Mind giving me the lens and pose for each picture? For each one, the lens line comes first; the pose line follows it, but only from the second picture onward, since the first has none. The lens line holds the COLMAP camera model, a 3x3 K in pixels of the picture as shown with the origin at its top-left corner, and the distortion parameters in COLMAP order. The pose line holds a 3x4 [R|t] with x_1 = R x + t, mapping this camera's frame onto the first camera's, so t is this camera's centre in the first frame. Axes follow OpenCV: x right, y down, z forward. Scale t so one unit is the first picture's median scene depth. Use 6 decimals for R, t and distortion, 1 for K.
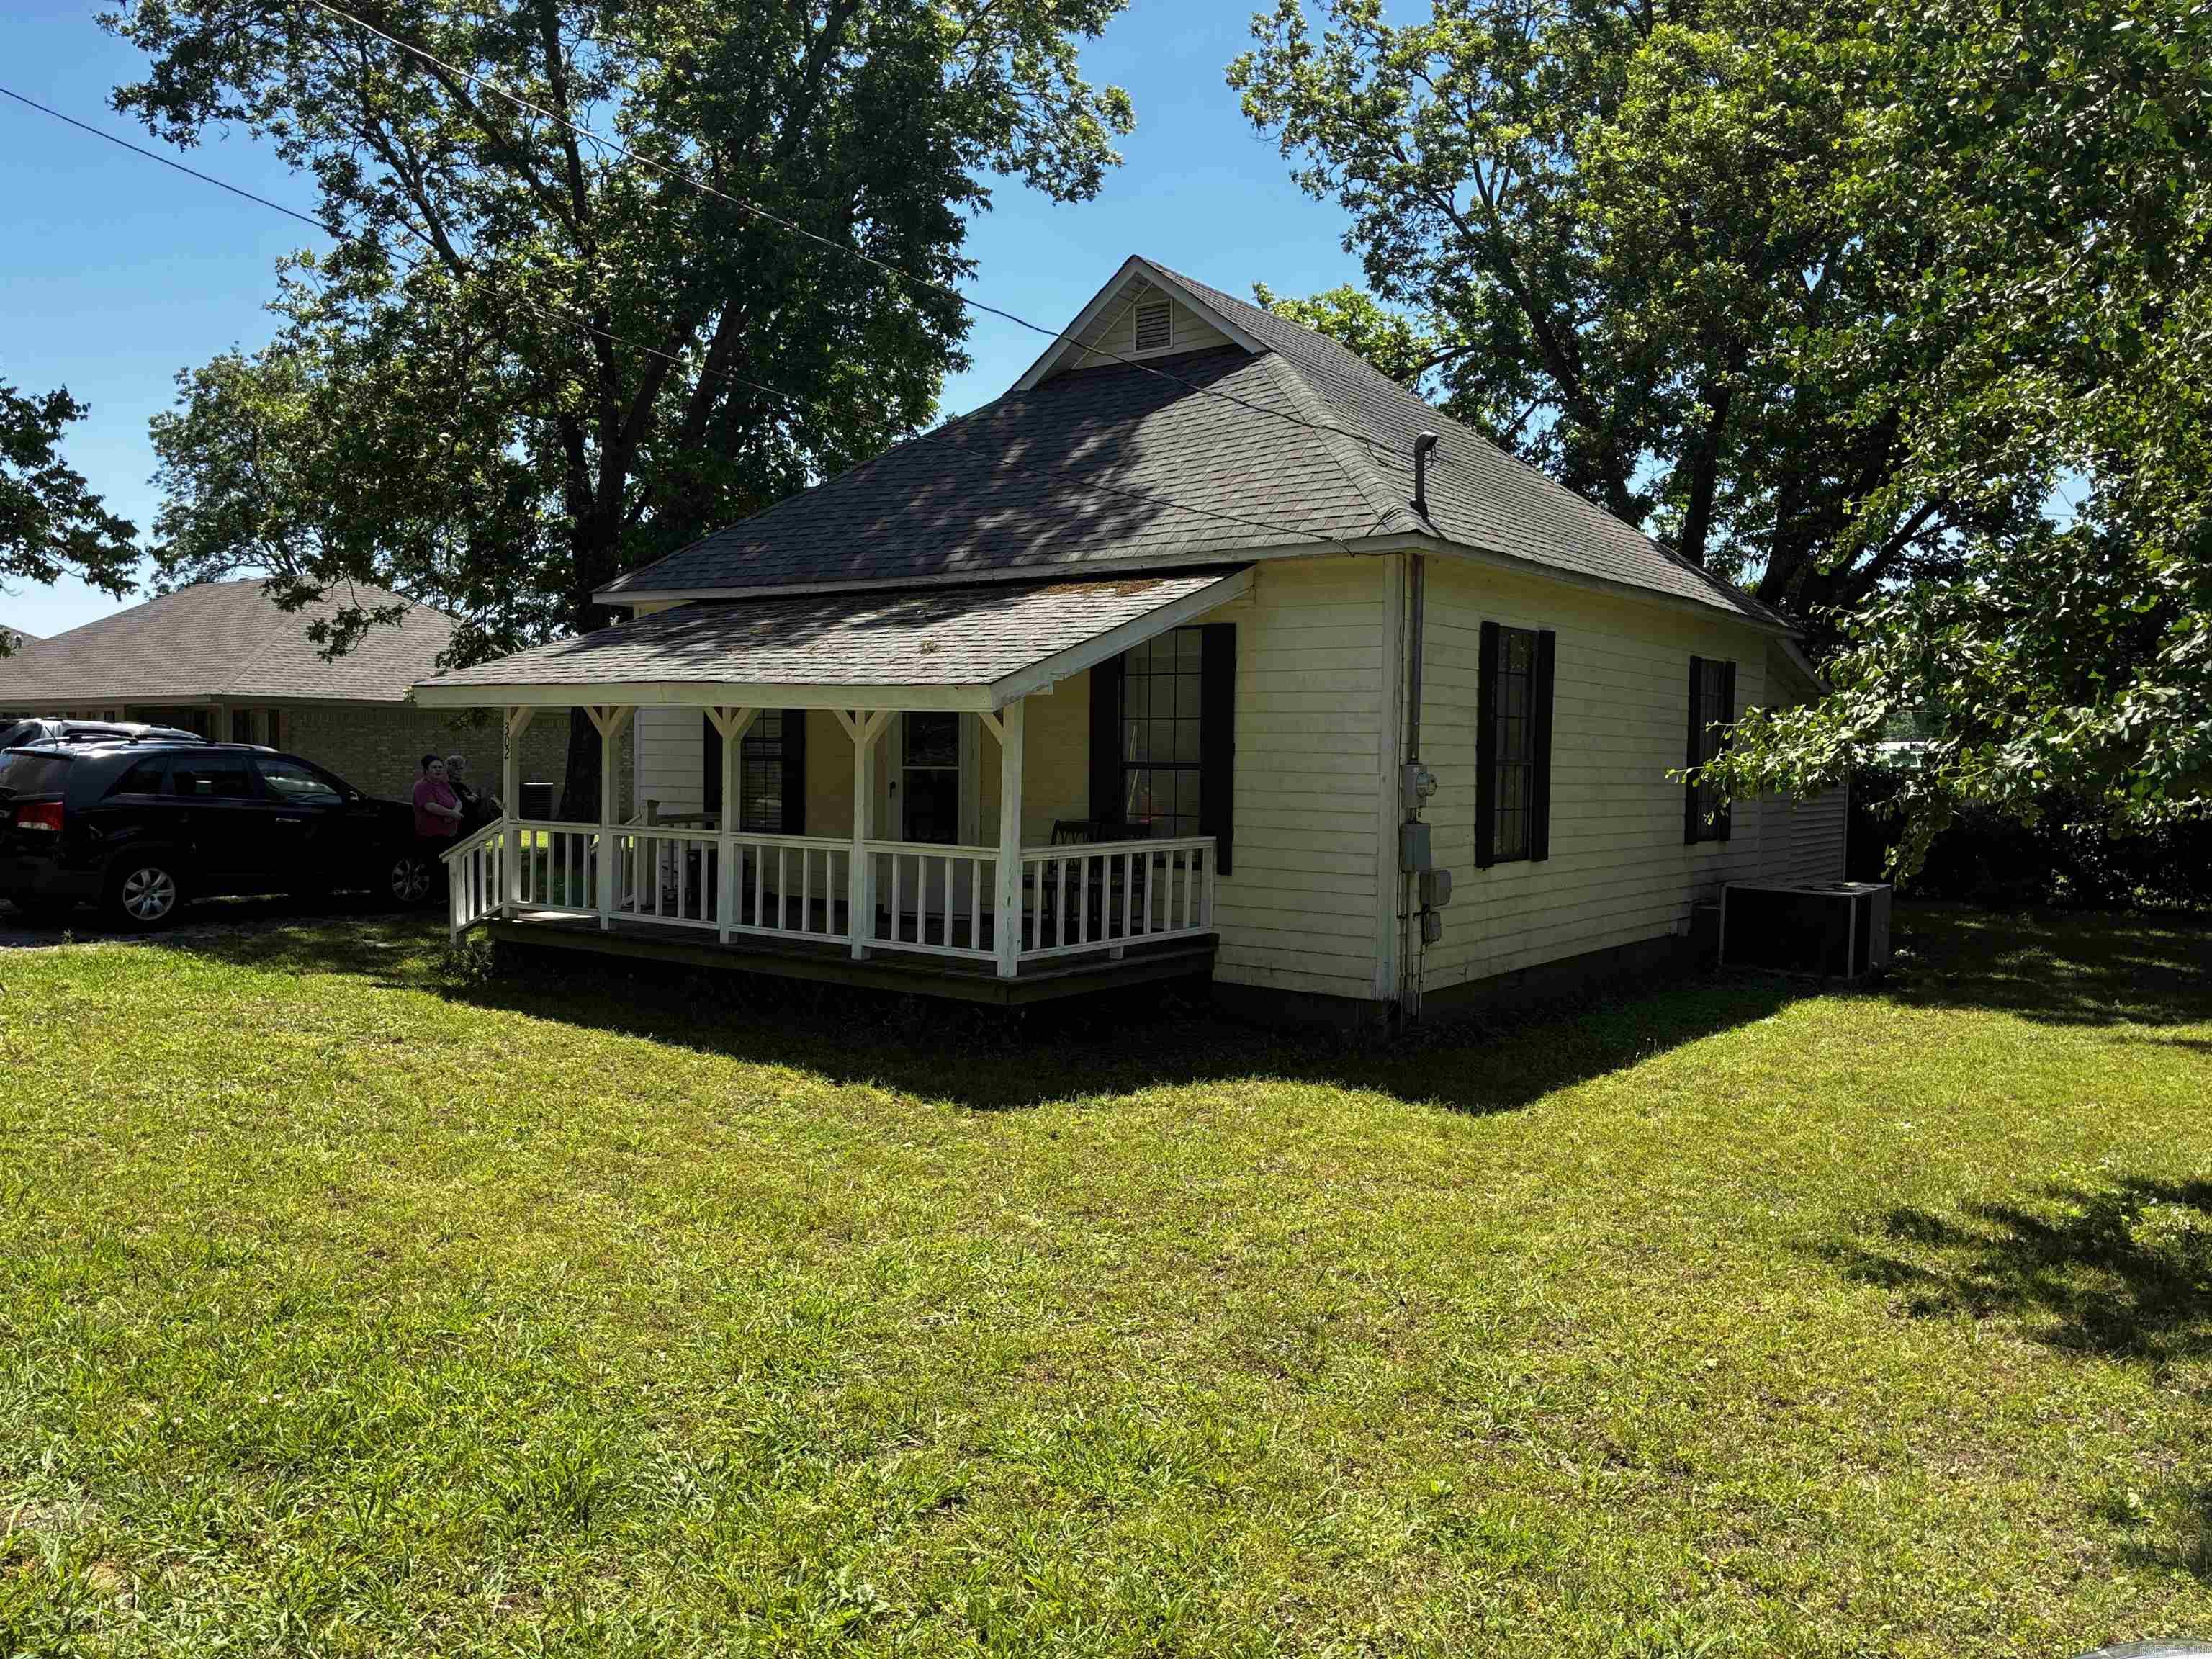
lens RADIAL K [[1667.1, 0, 1114.3], [0, 1667.1, 801.6], [0, 0, 1]] dist [0.004532, -0.034324]
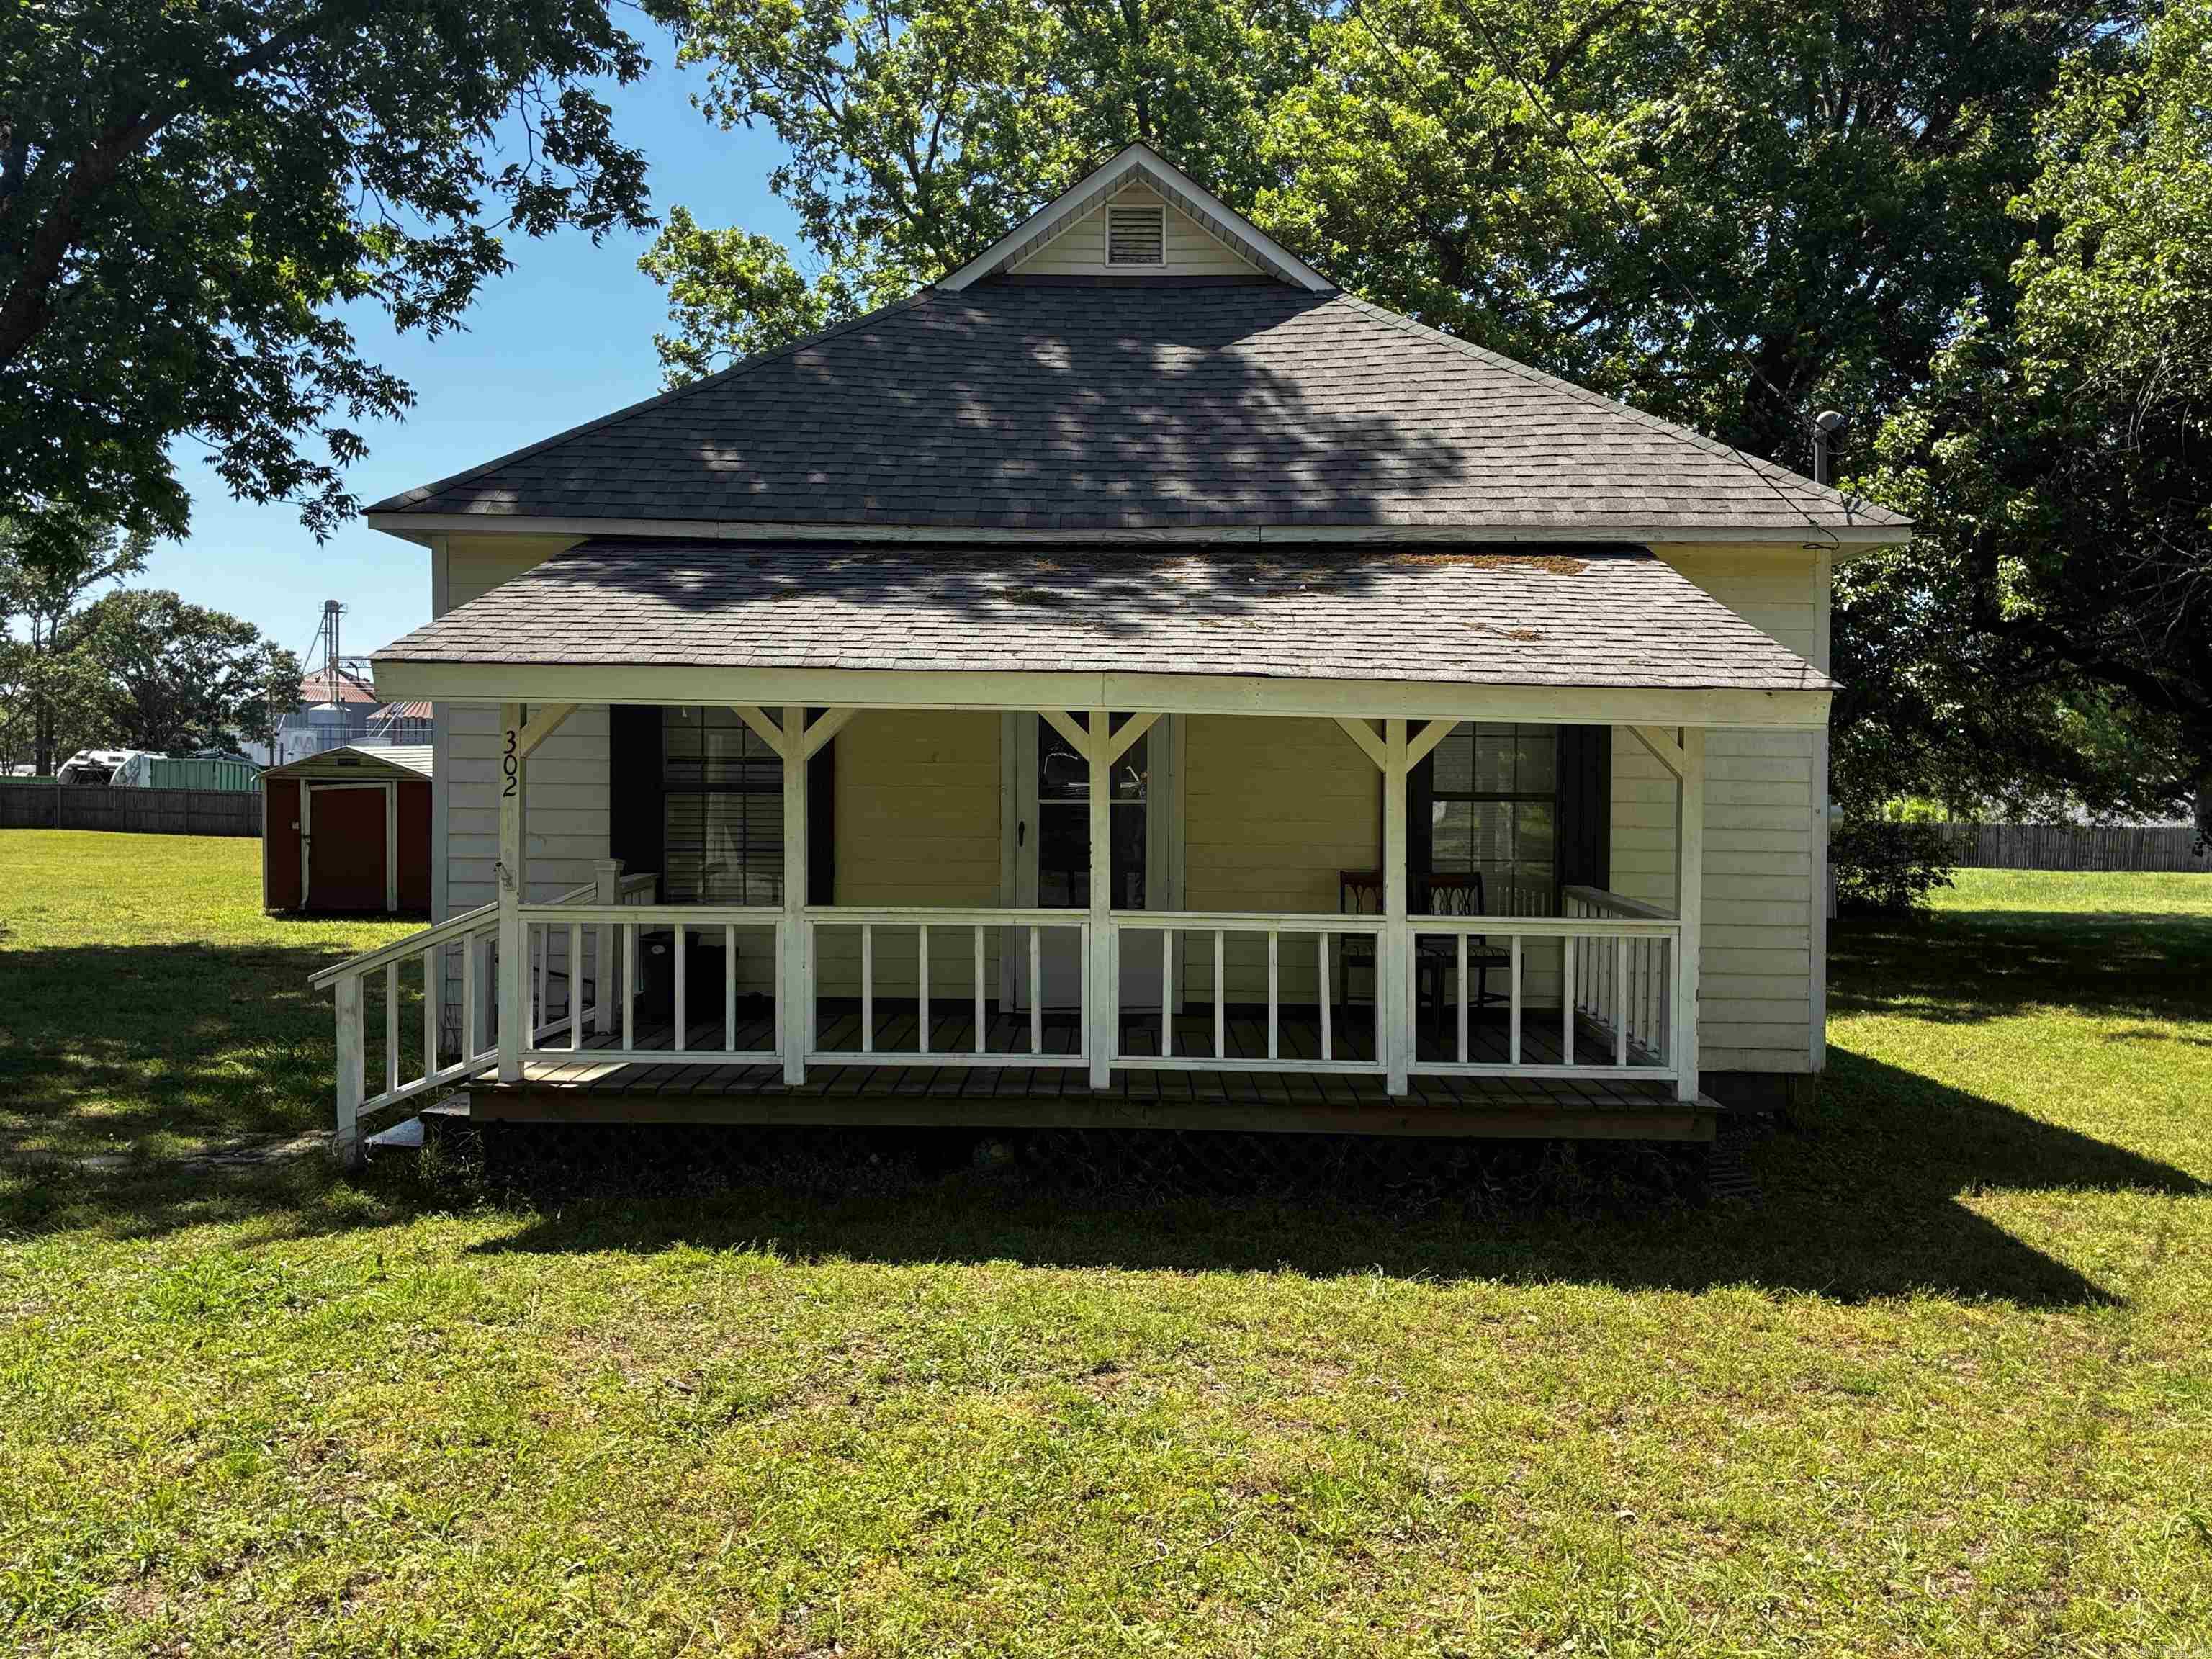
lens RADIAL K [[1667.1, 0, 1114.3], [0, 1667.1, 801.6], [0, 0, 1]] dist [0.004532, -0.034324]
pose [[0.803196, -0.017890, 0.595446, -0.608049], [0.022903, 0.999737, -0.000858, -0.022673], [-0.595274, 0.014327, 0.803395, 0.497990]]
